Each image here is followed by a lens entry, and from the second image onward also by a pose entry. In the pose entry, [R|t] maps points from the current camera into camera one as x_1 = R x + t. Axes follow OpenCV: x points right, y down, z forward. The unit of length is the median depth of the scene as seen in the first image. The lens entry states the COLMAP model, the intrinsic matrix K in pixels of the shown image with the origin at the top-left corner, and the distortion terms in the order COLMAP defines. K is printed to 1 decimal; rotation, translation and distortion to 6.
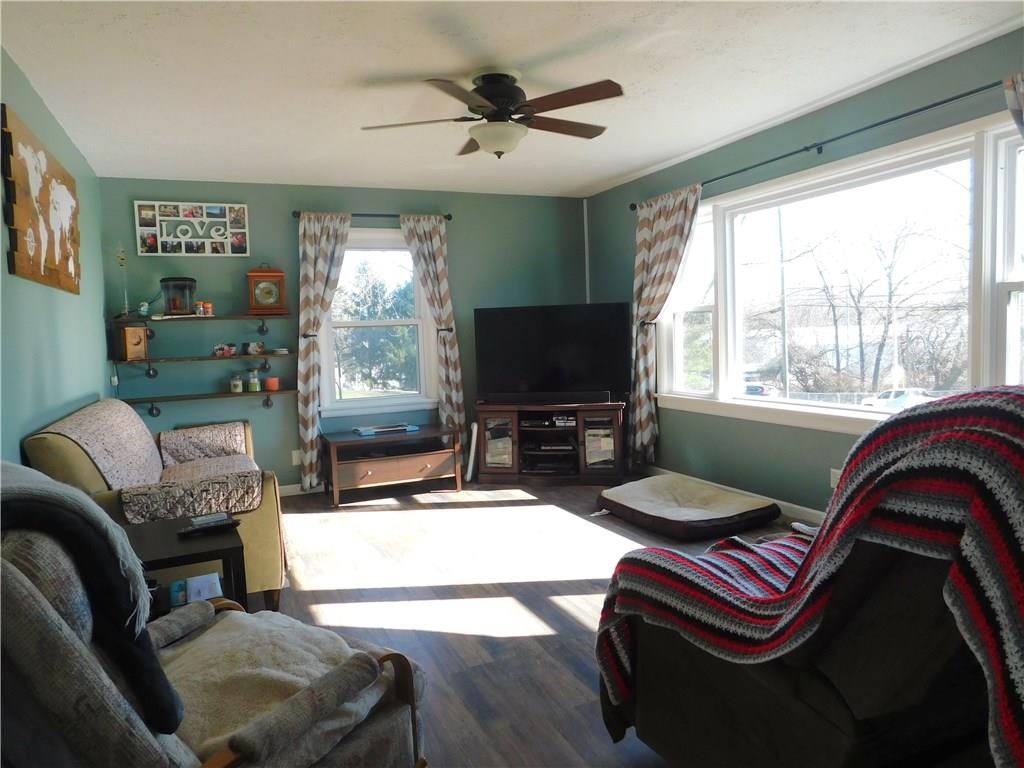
lens RADIAL K [[675.3, 0, 503.7], [0, 675.3, 382.5], [0, 0, 1]] dist [-0.007423, 0.006933]
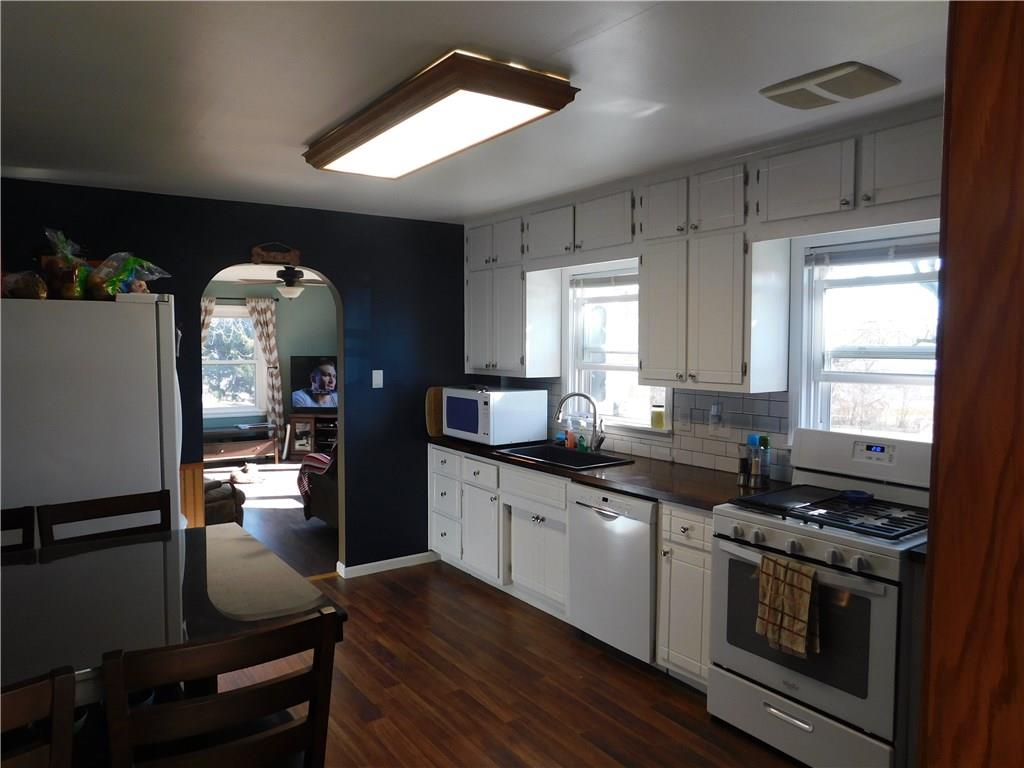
lens RADIAL K [[698.5, 0, 504.9], [0, 698.5, 386.8], [0, 0, 1]] dist [-0.031219, 0.017431]
pose [[0.980221, 0.033268, 0.195090, 0.153453], [-0.029609, 0.999327, -0.021640, -0.012247], [-0.195679, 0.015435, 0.980547, -0.856263]]
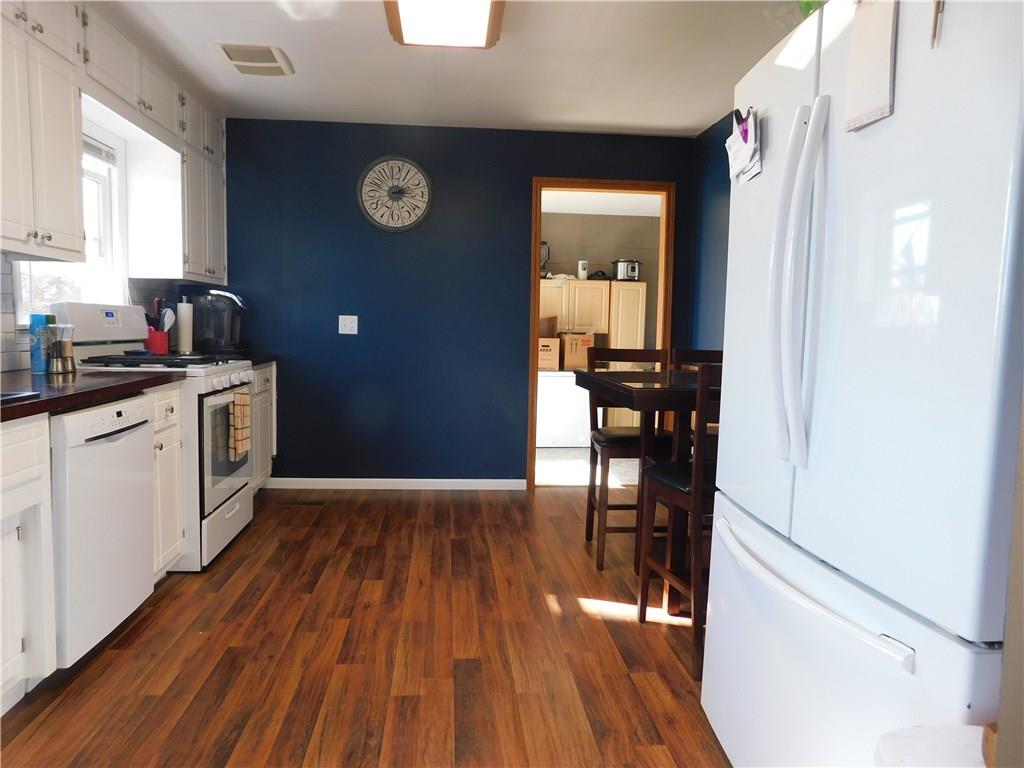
lens RADIAL K [[675.3, 0, 512.4], [0, 675.3, 387.9], [0, 0, 1]] dist [-0.007423, 0.006933]
pose [[-0.952259, 0.001693, 0.305287, 0.006503], [0.046887, 0.988932, 0.140768, 0.012825], [-0.301670, 0.148362, -0.941798, 0.097766]]
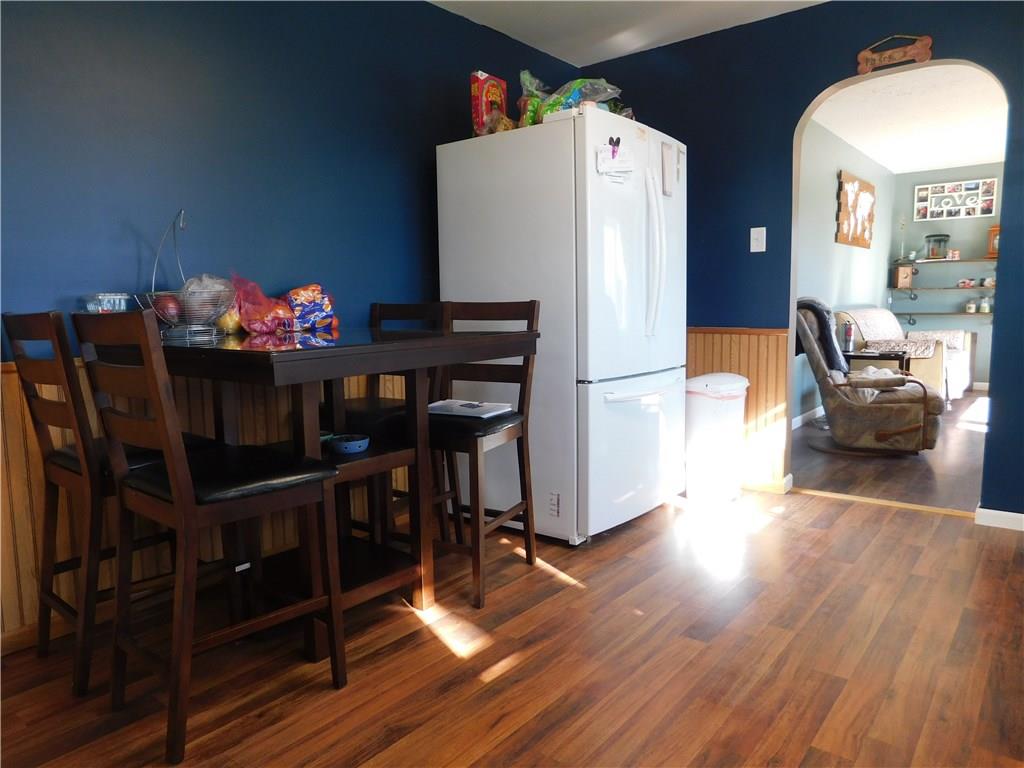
lens RADIAL K [[698.5, 0, 506.1], [0, 698.5, 382.5], [0, 0, 1]] dist [-0.031219, 0.017431]
pose [[0.466426, 0.133126, -0.874485, 0.453648], [-0.067424, 0.991085, 0.114914, 0.059983], [0.881987, 0.005363, 0.471243, -0.570549]]
